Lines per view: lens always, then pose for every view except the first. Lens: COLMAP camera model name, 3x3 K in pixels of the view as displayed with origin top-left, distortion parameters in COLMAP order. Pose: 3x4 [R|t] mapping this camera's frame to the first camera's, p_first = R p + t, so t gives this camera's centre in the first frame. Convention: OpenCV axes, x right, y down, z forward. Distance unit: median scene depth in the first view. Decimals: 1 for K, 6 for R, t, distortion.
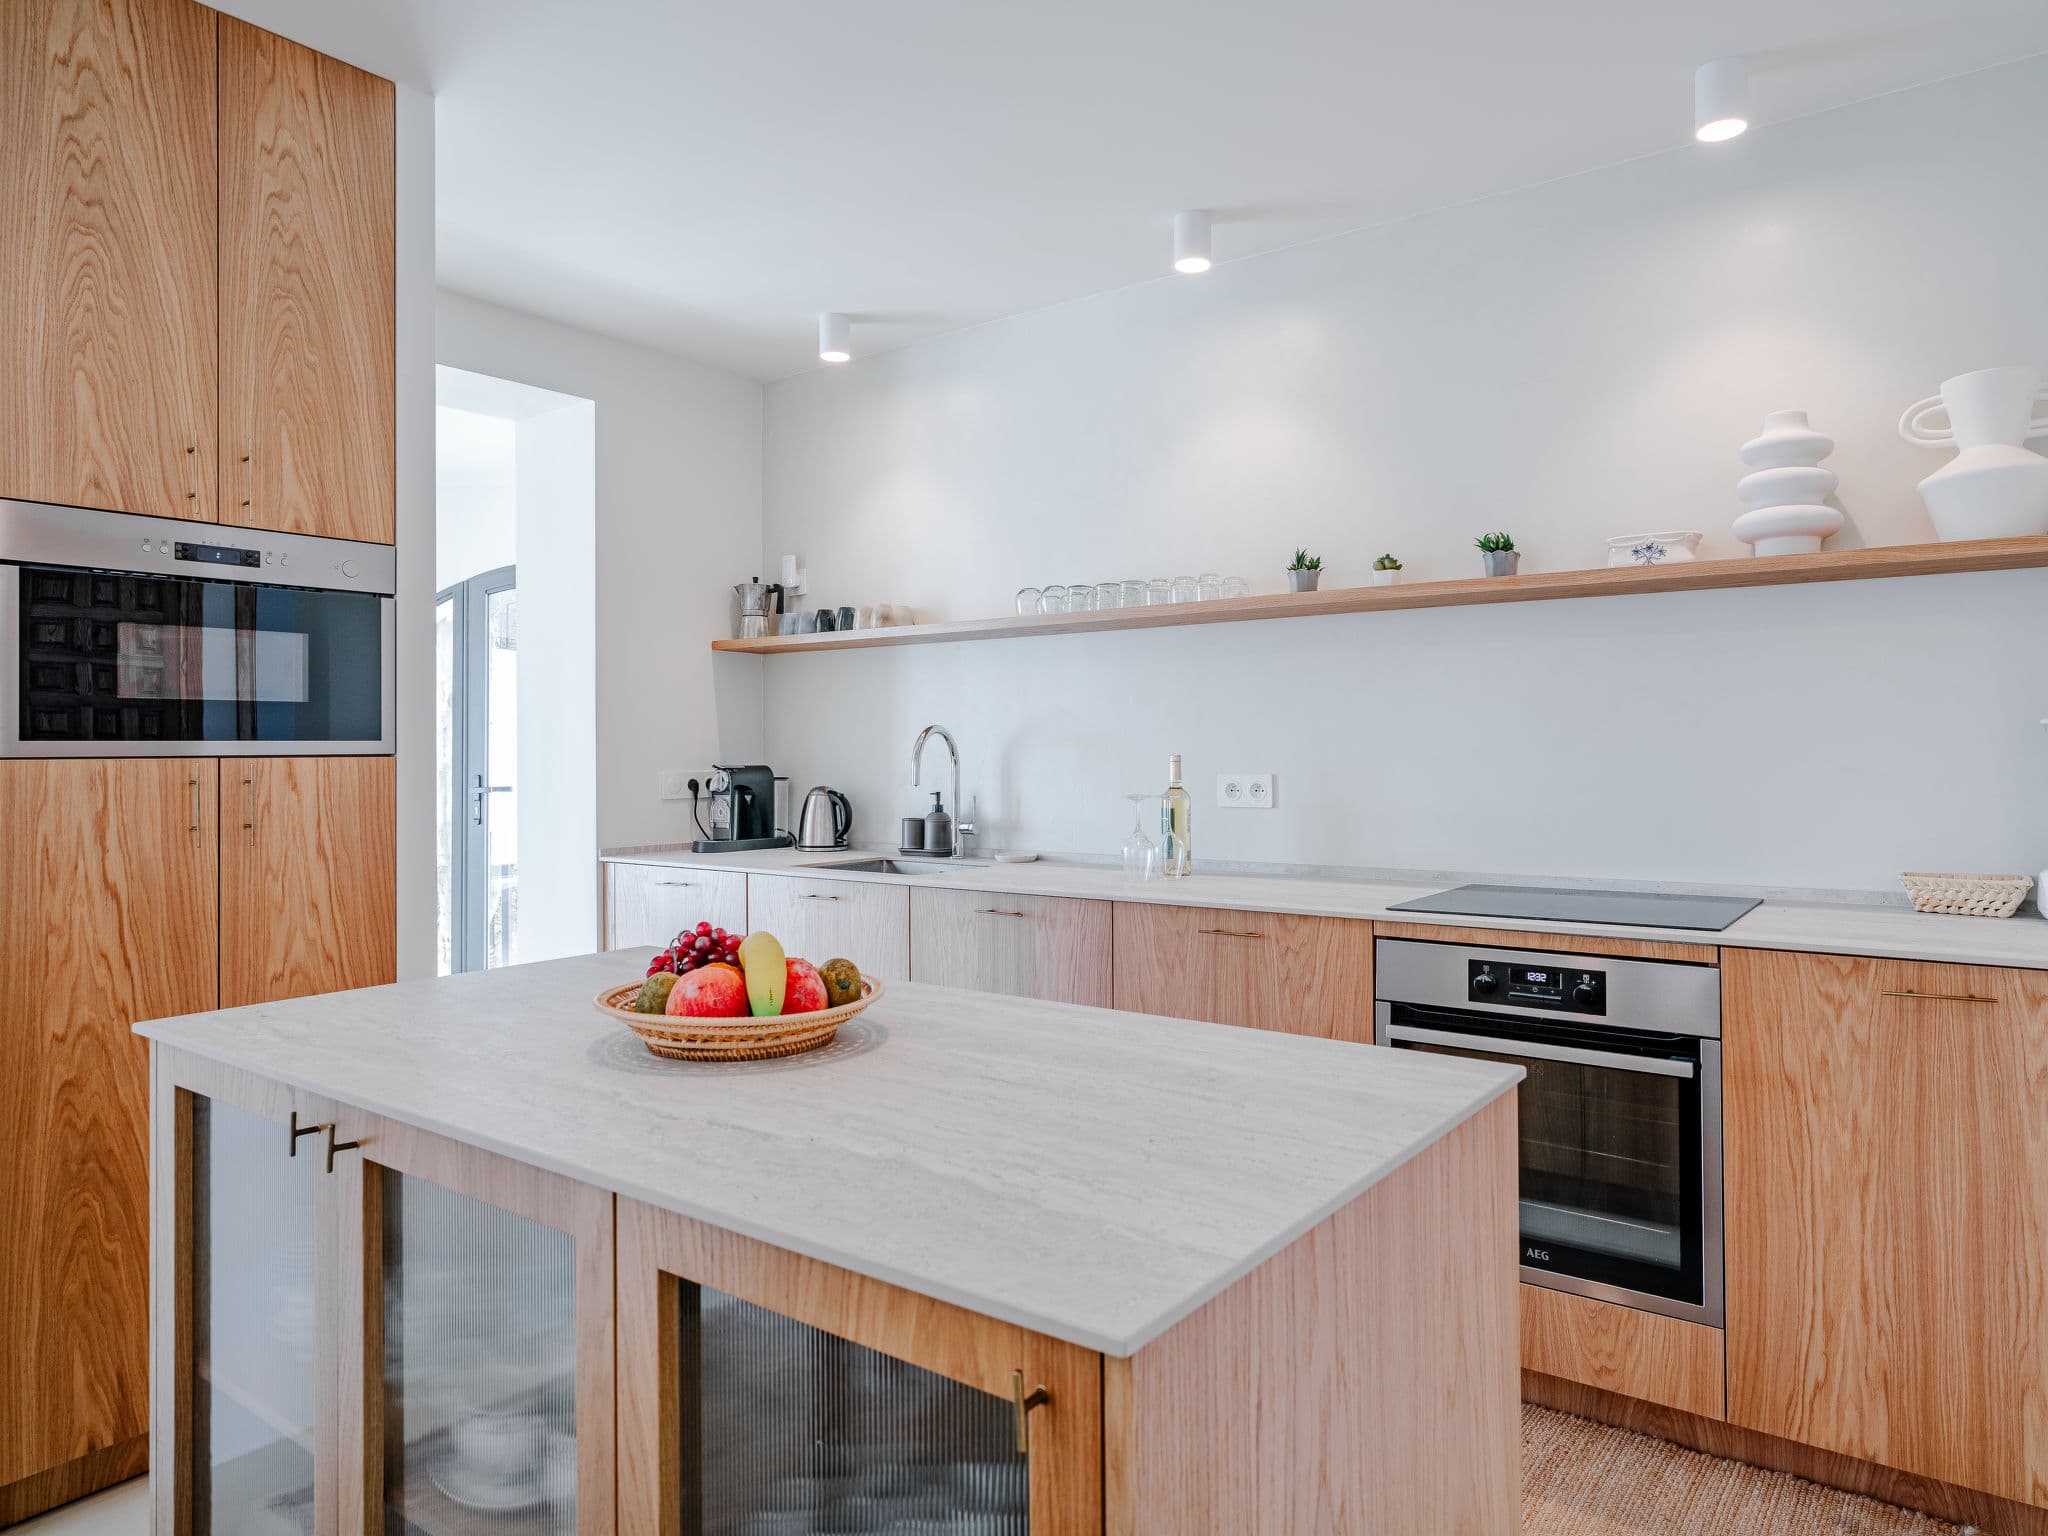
lens RADIAL K [[1255.4, 0, 1072.0], [0, 1255.4, 732.8], [0, 0, 1]] dist [-0.002052, 0.000937]
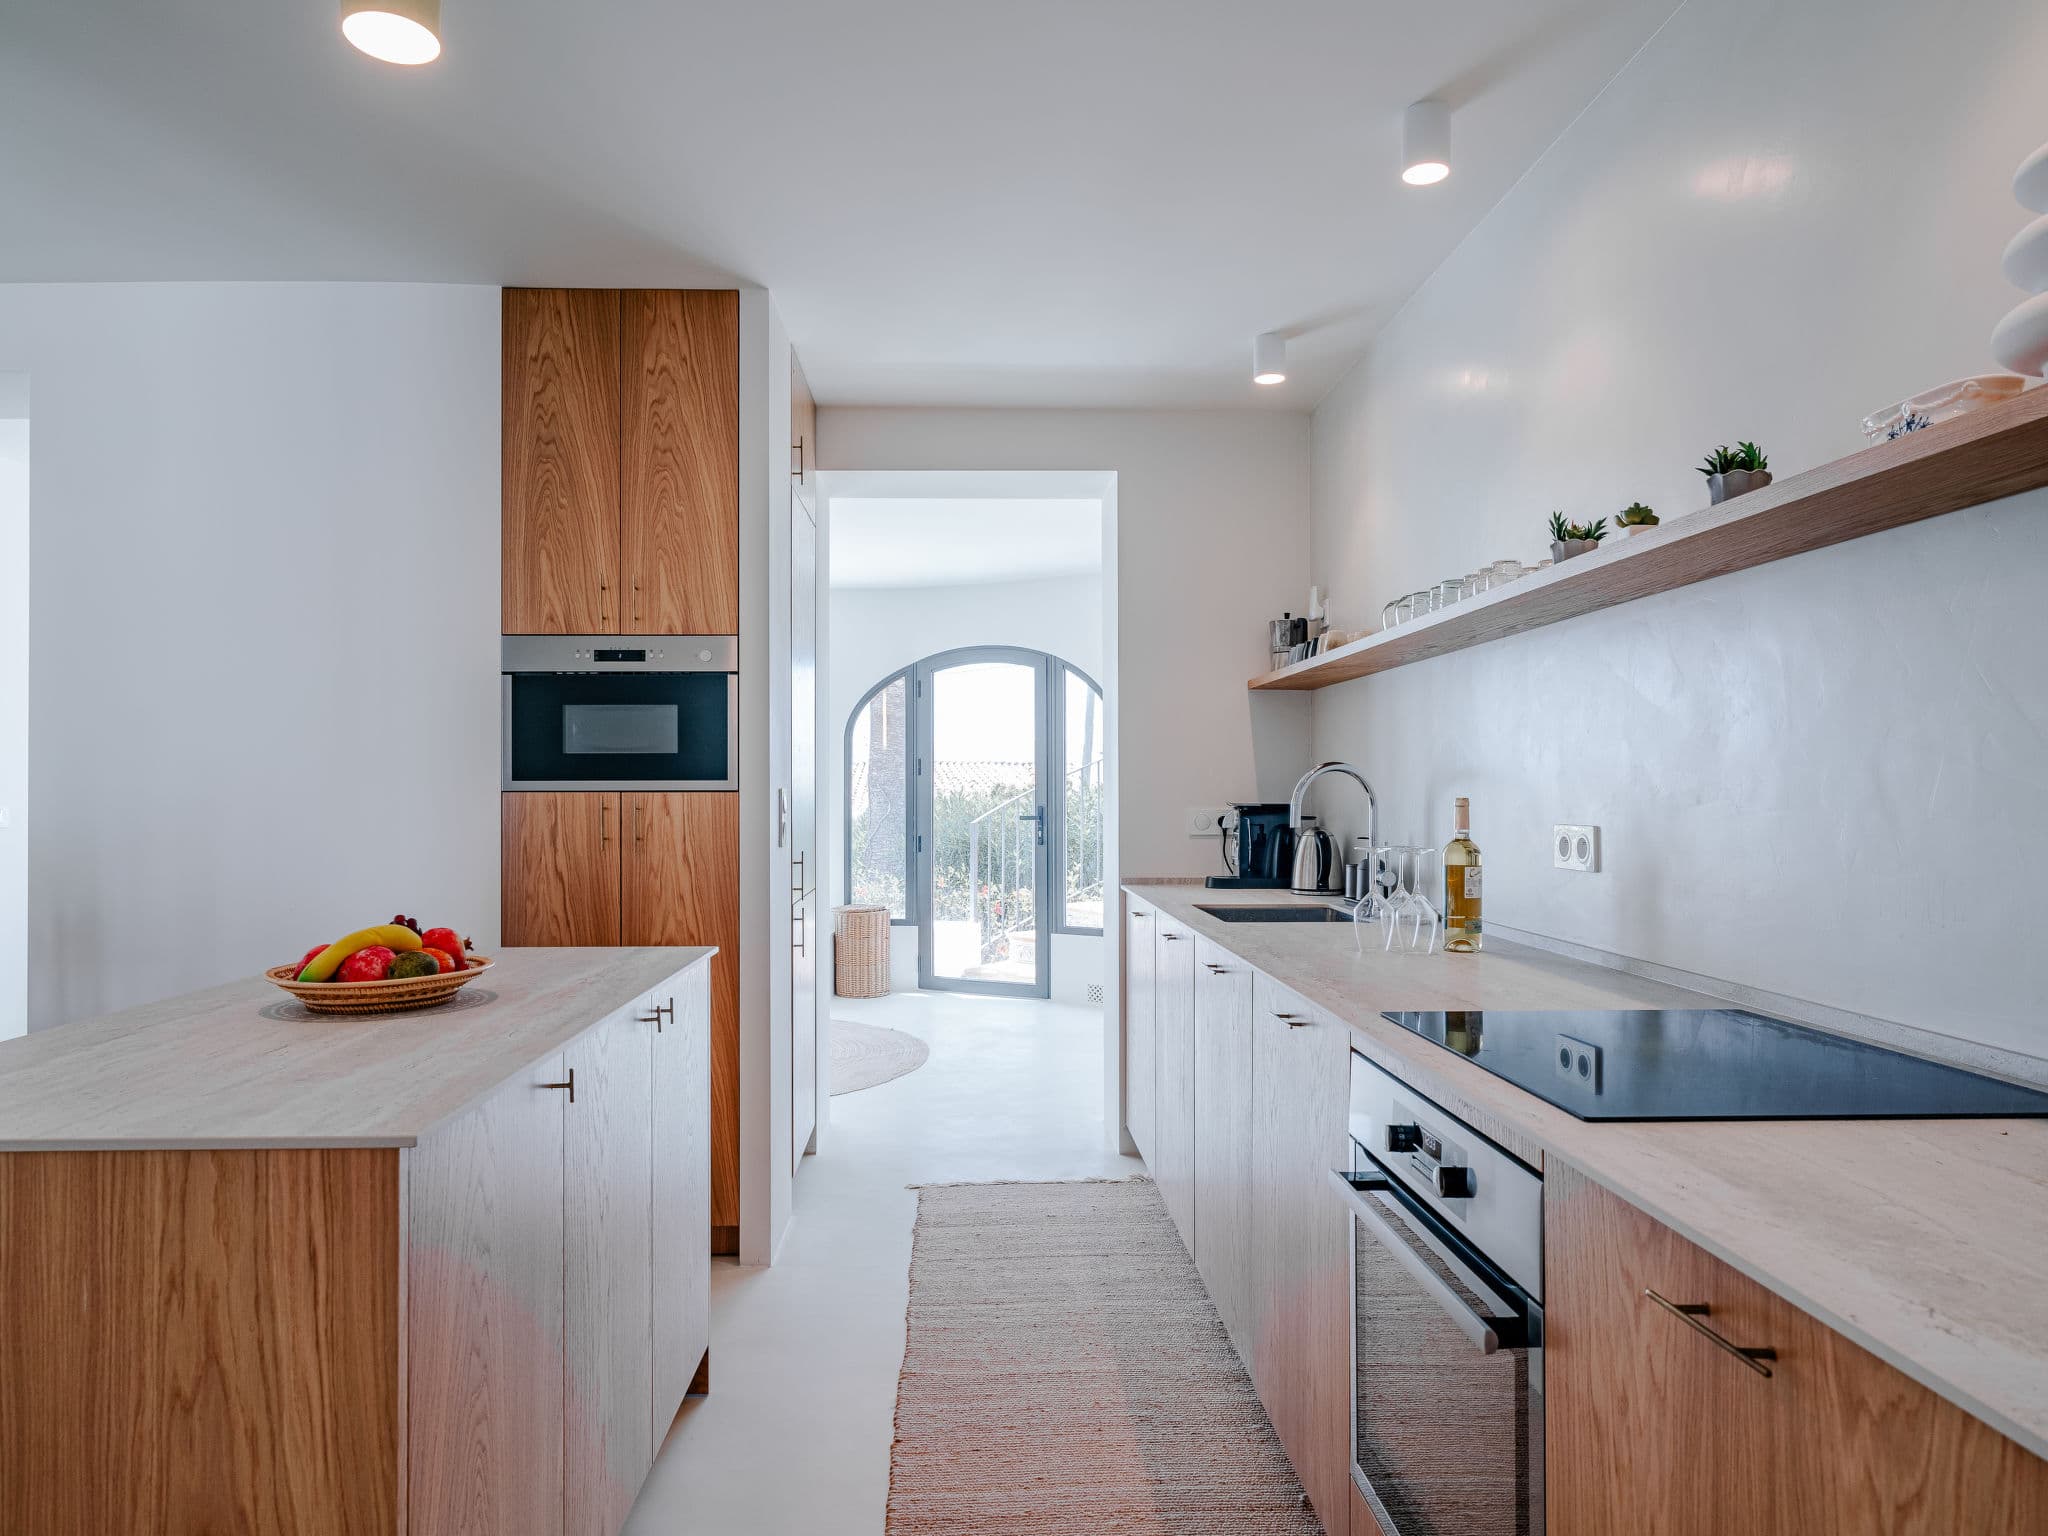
lens RADIAL K [[1271.6, 0, 1024.0], [0, 1271.6, 768.0], [0, 0, 1]] dist [0.000346, 0.000852]
pose [[0.619483, -0.006150, -0.784986, 0.751098], [0.005576, 0.999979, -0.003434, -0.000750], [0.784990, -0.002250, 0.619504, 0.416380]]
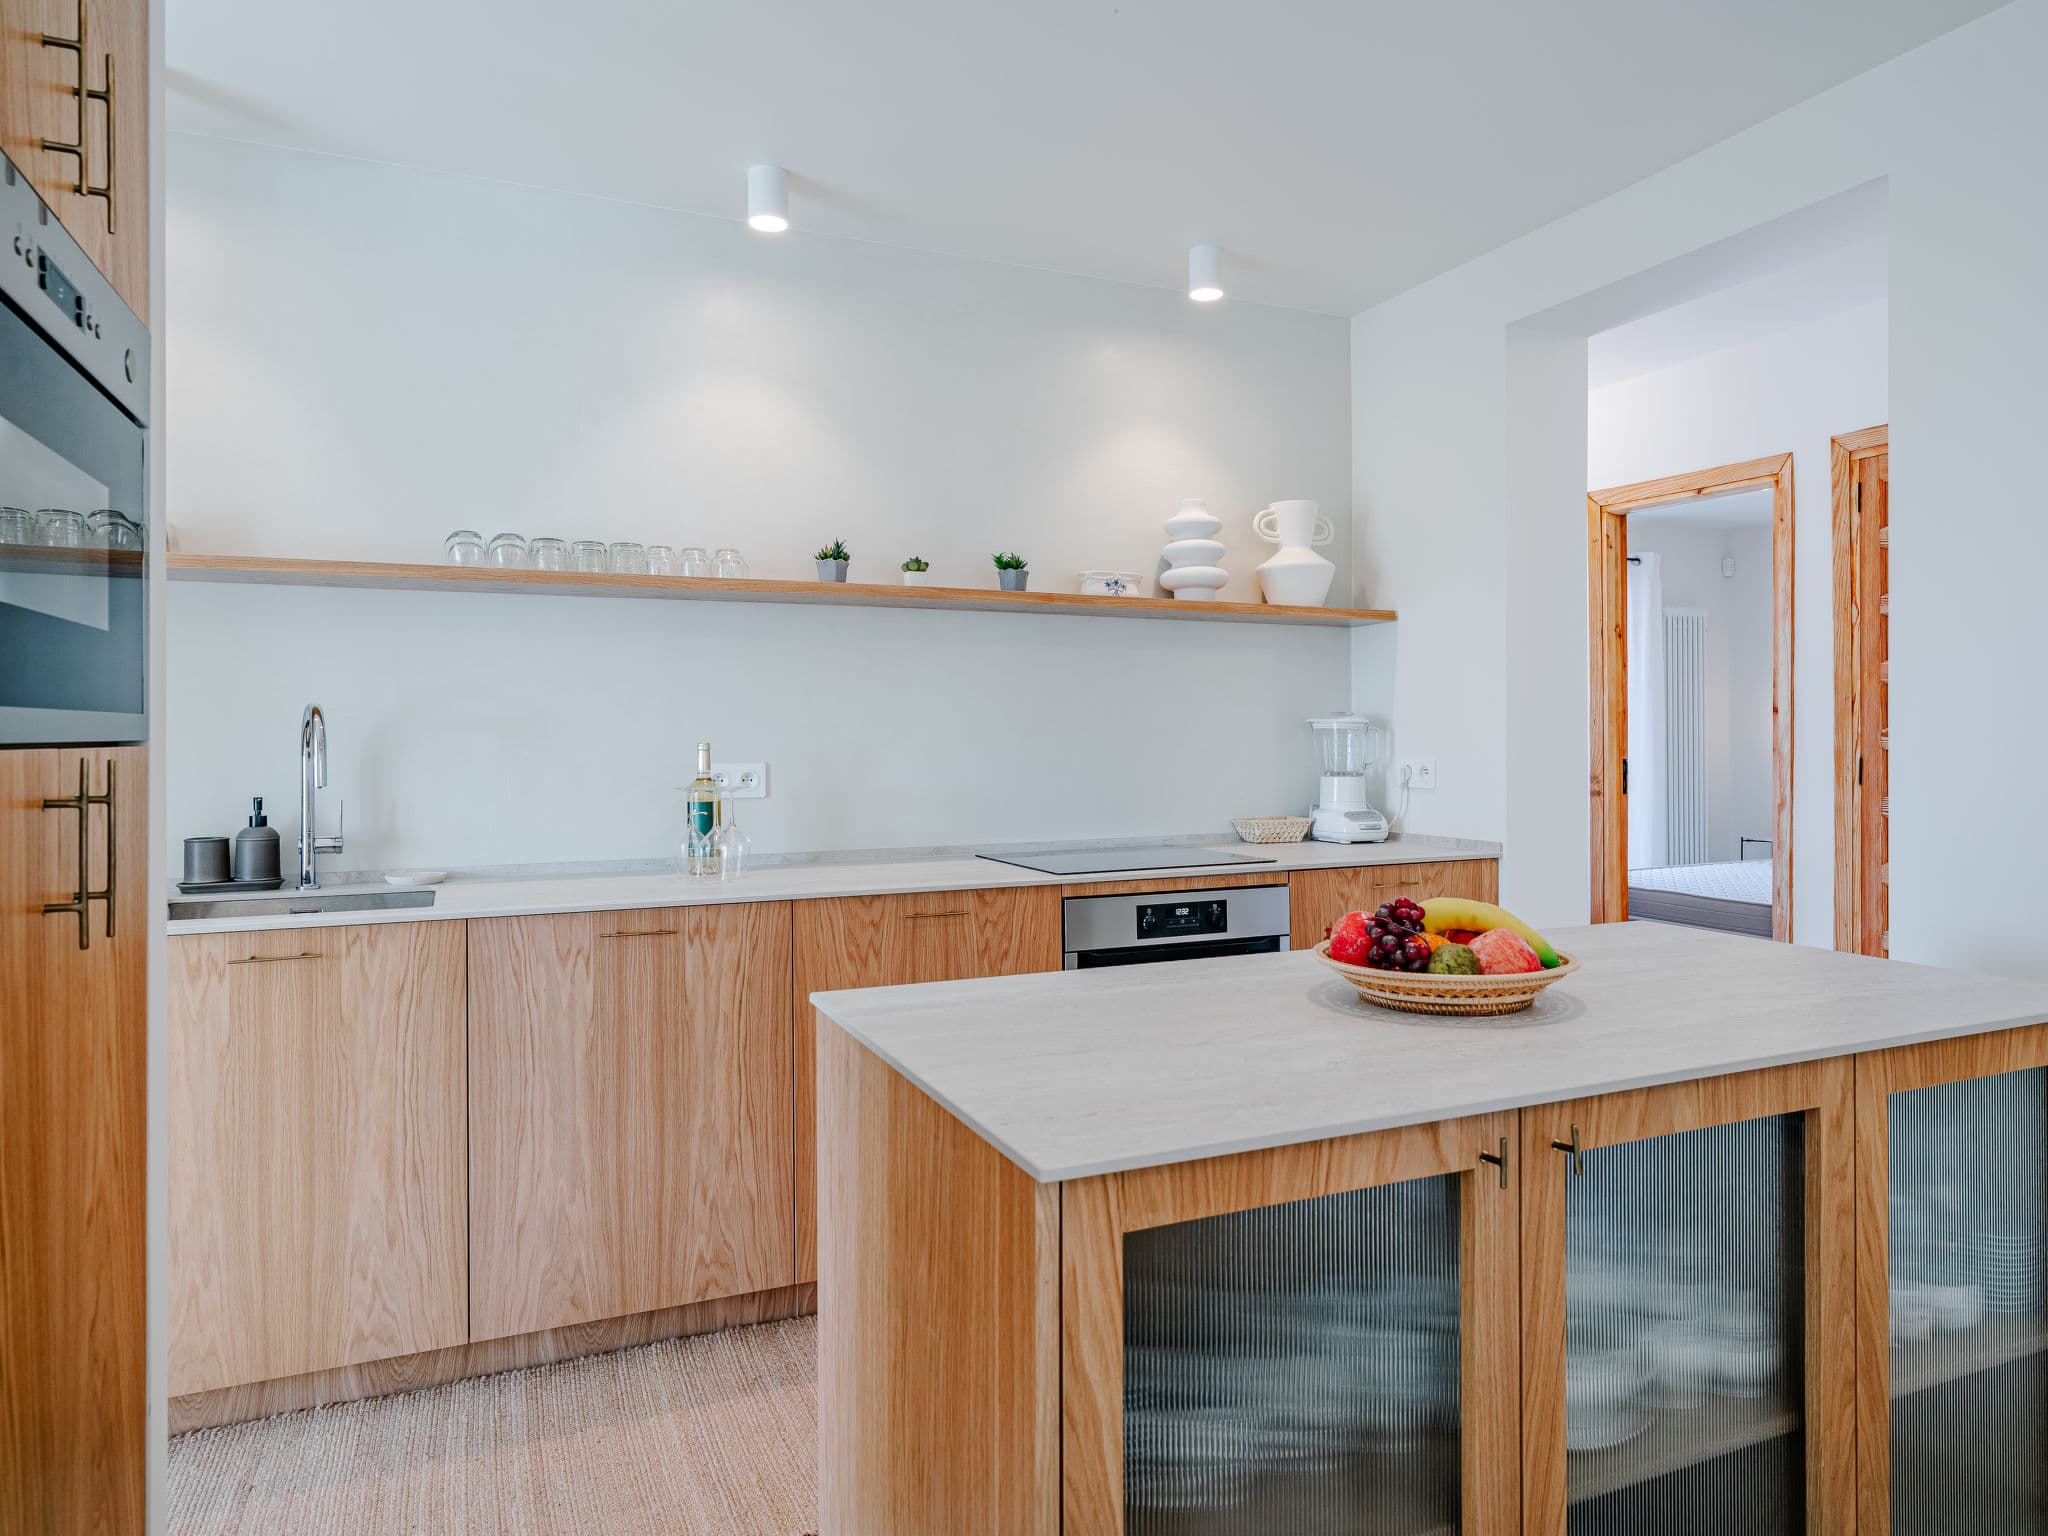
lens RADIAL K [[1306.5, 0, 1030.8], [0, 1306.5, 733.8], [0, 0, 1]] dist [-0.001174, 0.002575]
pose [[0.501894, 0.005188, 0.864914, -0.865564], [-0.011551, 0.999933, 0.000705, 0.010725], [-0.864852, -0.010345, 0.501920, 0.449072]]
